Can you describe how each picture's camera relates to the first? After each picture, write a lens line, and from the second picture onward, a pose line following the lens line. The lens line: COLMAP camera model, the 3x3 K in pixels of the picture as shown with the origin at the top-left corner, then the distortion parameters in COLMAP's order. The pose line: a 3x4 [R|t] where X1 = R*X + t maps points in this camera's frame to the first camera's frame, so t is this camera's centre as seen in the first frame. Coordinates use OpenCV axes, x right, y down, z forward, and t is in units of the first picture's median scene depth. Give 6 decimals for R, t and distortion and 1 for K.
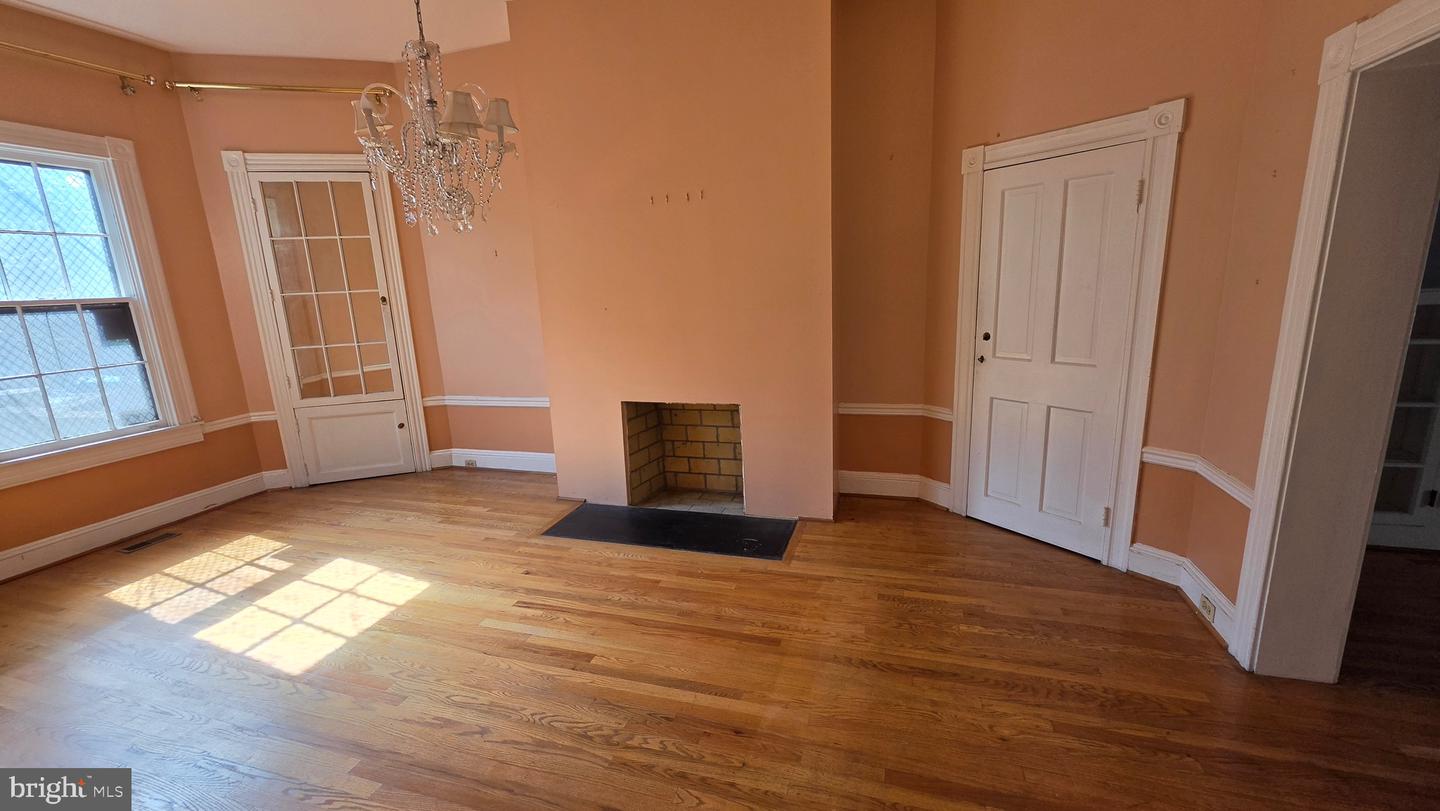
lens RADIAL K [[582.5, 0, 729.3], [0, 582.5, 409.4], [0, 0, 1]] dist [-0.003180, -0.000543]
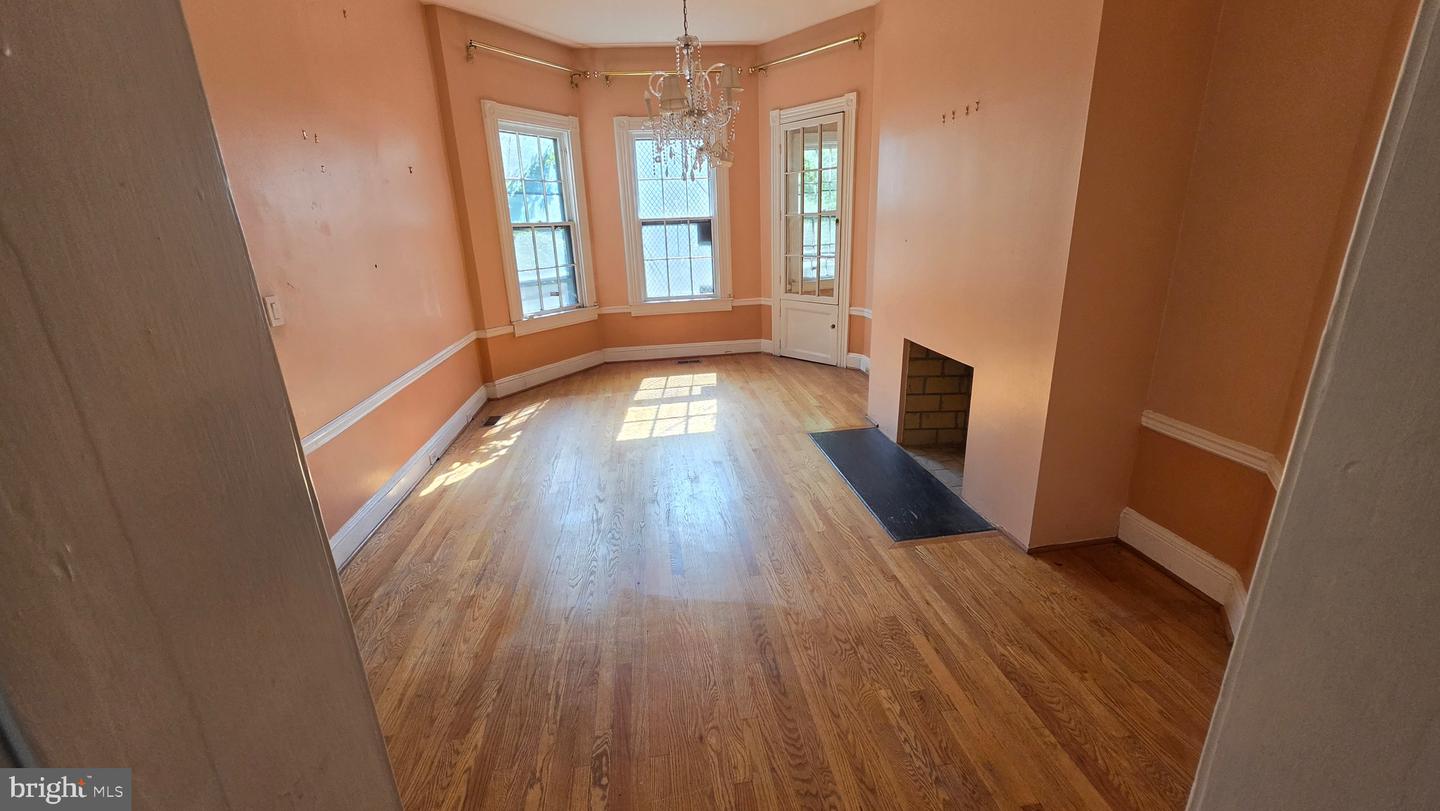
lens RADIAL K [[582.5, 0, 713.9], [0, 582.5, 407.6], [0, 0, 1]] dist [-0.003180, -0.000543]
pose [[0.415727, 0.304841, -0.856880, 0.594672], [-0.181993, 0.950982, 0.250022, -0.095643], [0.891094, 0.052005, 0.450828, 0.300331]]
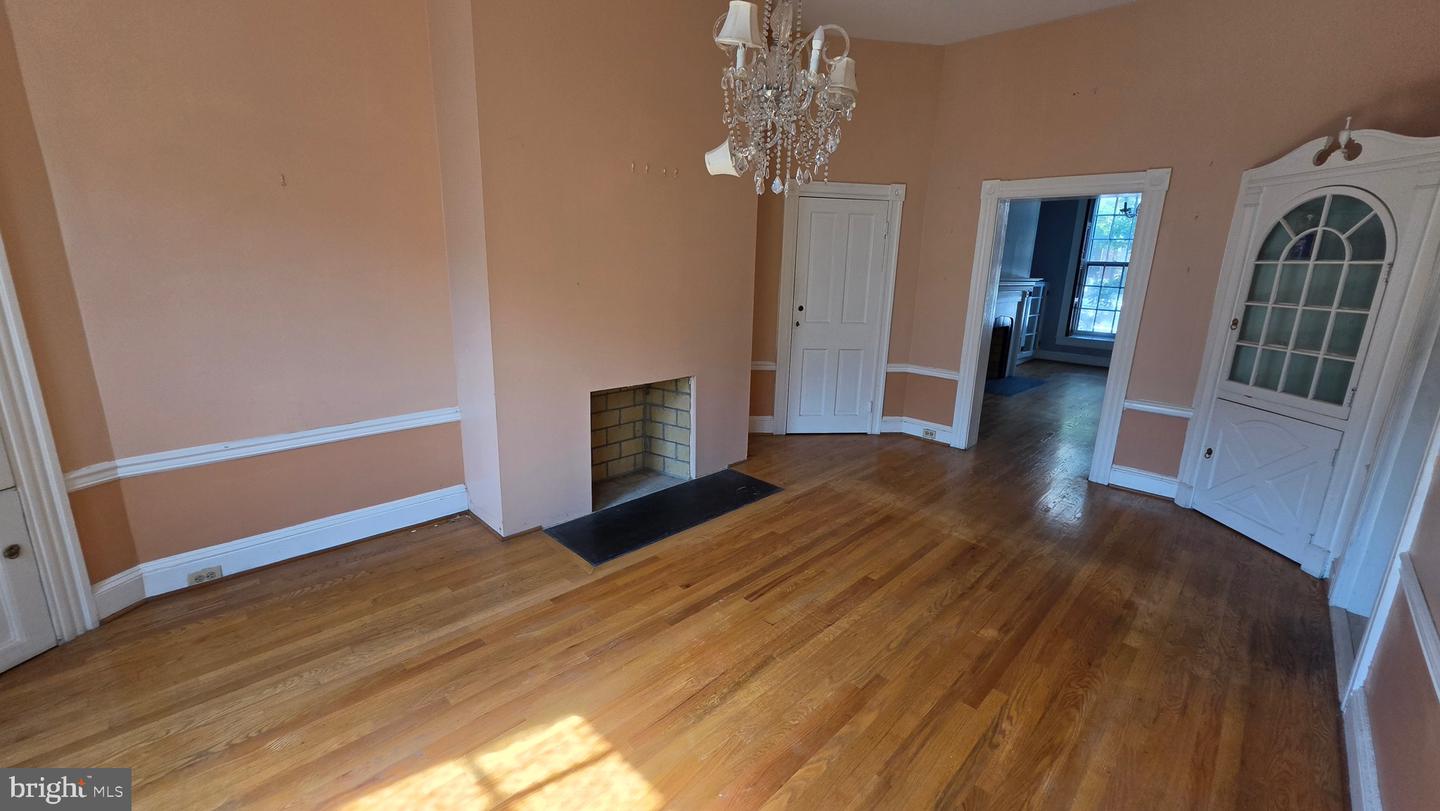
lens RADIAL K [[582.5, 0, 720.5], [0, 582.5, 412.3], [0, 0, 1]] dist [-0.003180, -0.000543]
pose [[0.445003, -0.169062, 0.879426, -0.921009], [0.144918, 0.982670, 0.115579, -0.060185], [-0.883726, 0.076012, 0.461791, 0.466712]]
